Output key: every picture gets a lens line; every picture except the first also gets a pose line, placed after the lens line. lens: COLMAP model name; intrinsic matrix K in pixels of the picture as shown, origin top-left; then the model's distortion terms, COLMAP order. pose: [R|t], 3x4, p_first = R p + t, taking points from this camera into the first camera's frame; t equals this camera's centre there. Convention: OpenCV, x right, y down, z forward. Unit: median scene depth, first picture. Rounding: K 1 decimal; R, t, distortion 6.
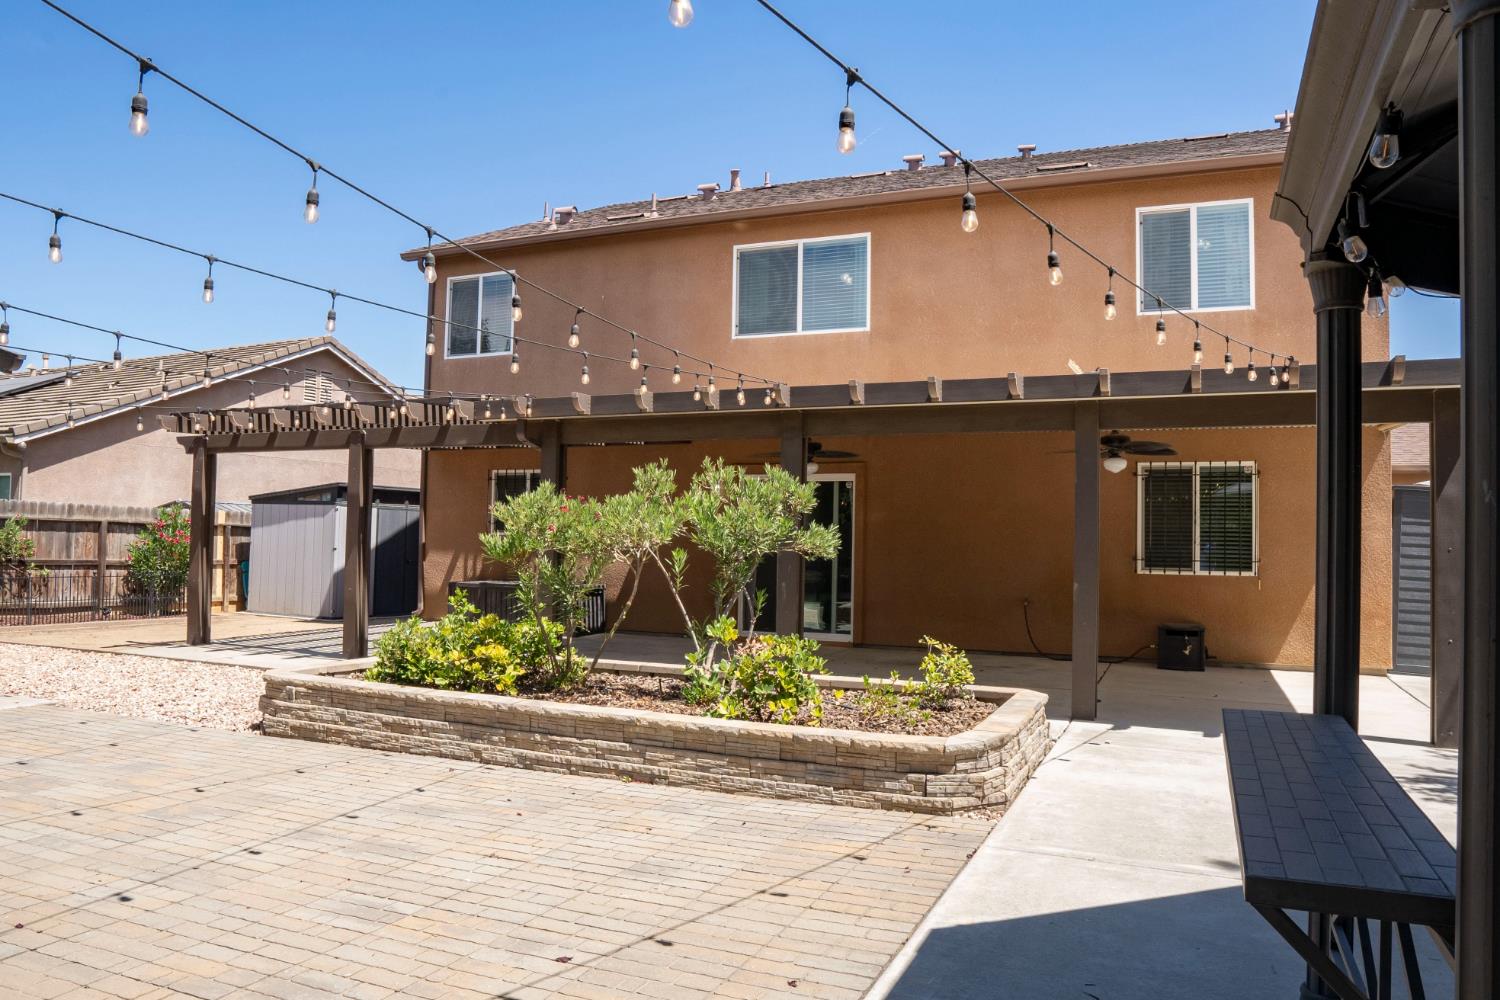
lens RADIAL K [[1060.7, 0, 750.6], [0, 1060.7, 505.8], [0, 0, 1]] dist [-0.099991, 0.053731]
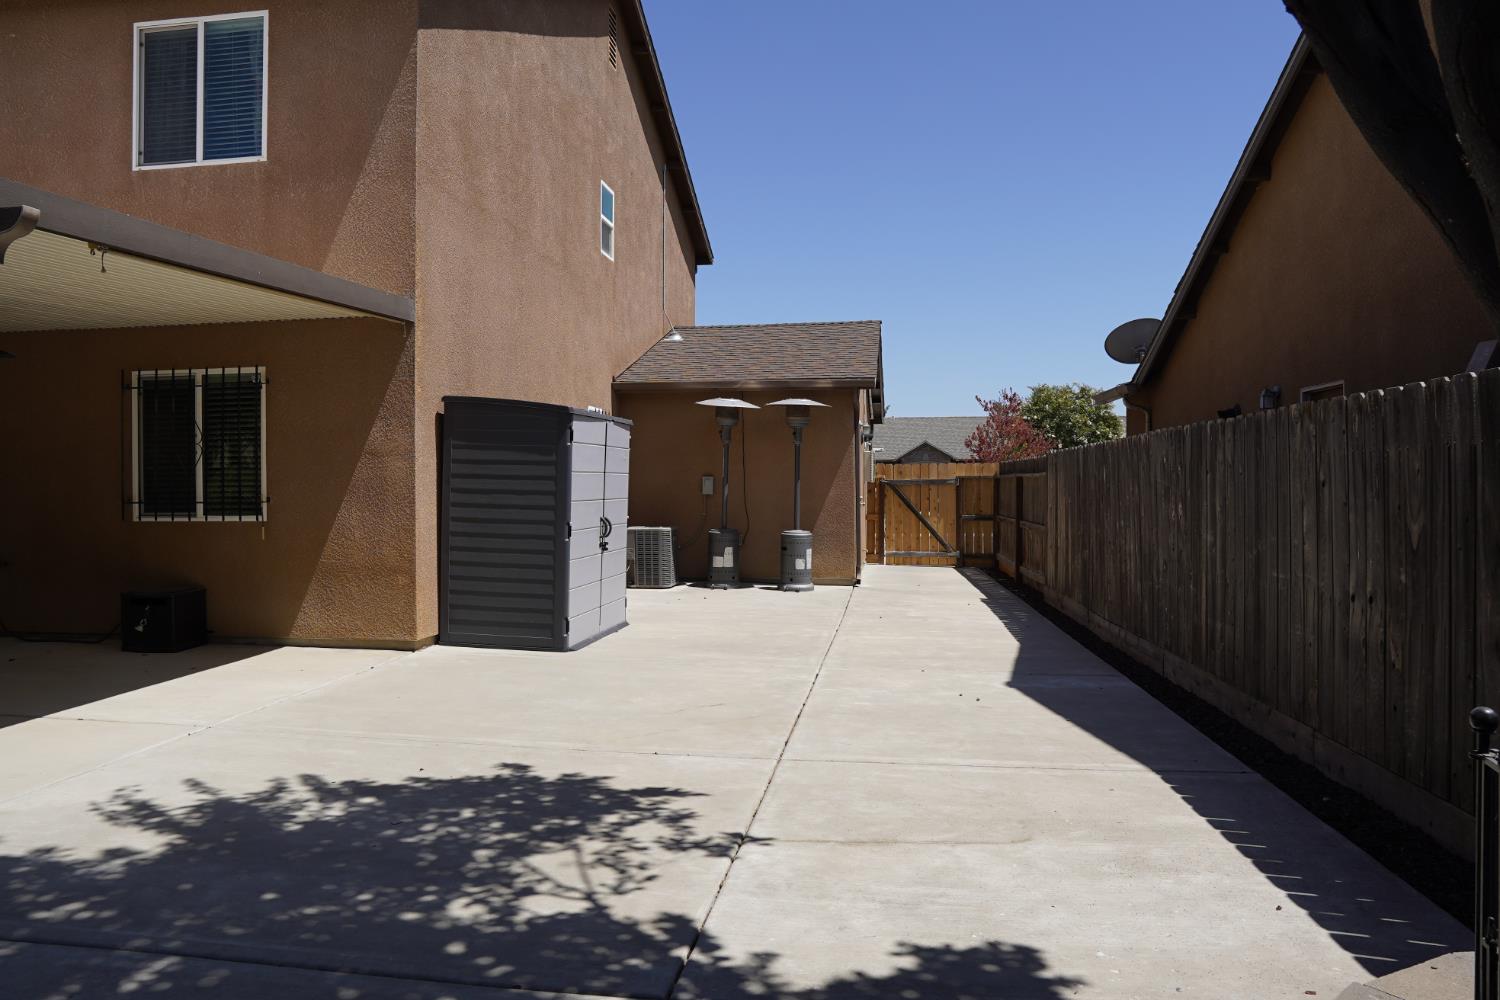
lens RADIAL K [[1060.7, 0, 751.1], [0, 1060.7, 497.5], [0, 0, 1]] dist [-0.099991, 0.053731]
pose [[0.964200, -0.024440, 0.264047, 0.612151], [0.013767, 0.999014, 0.042196, 0.023598], [-0.264818, -0.037050, 0.963586, 0.188310]]
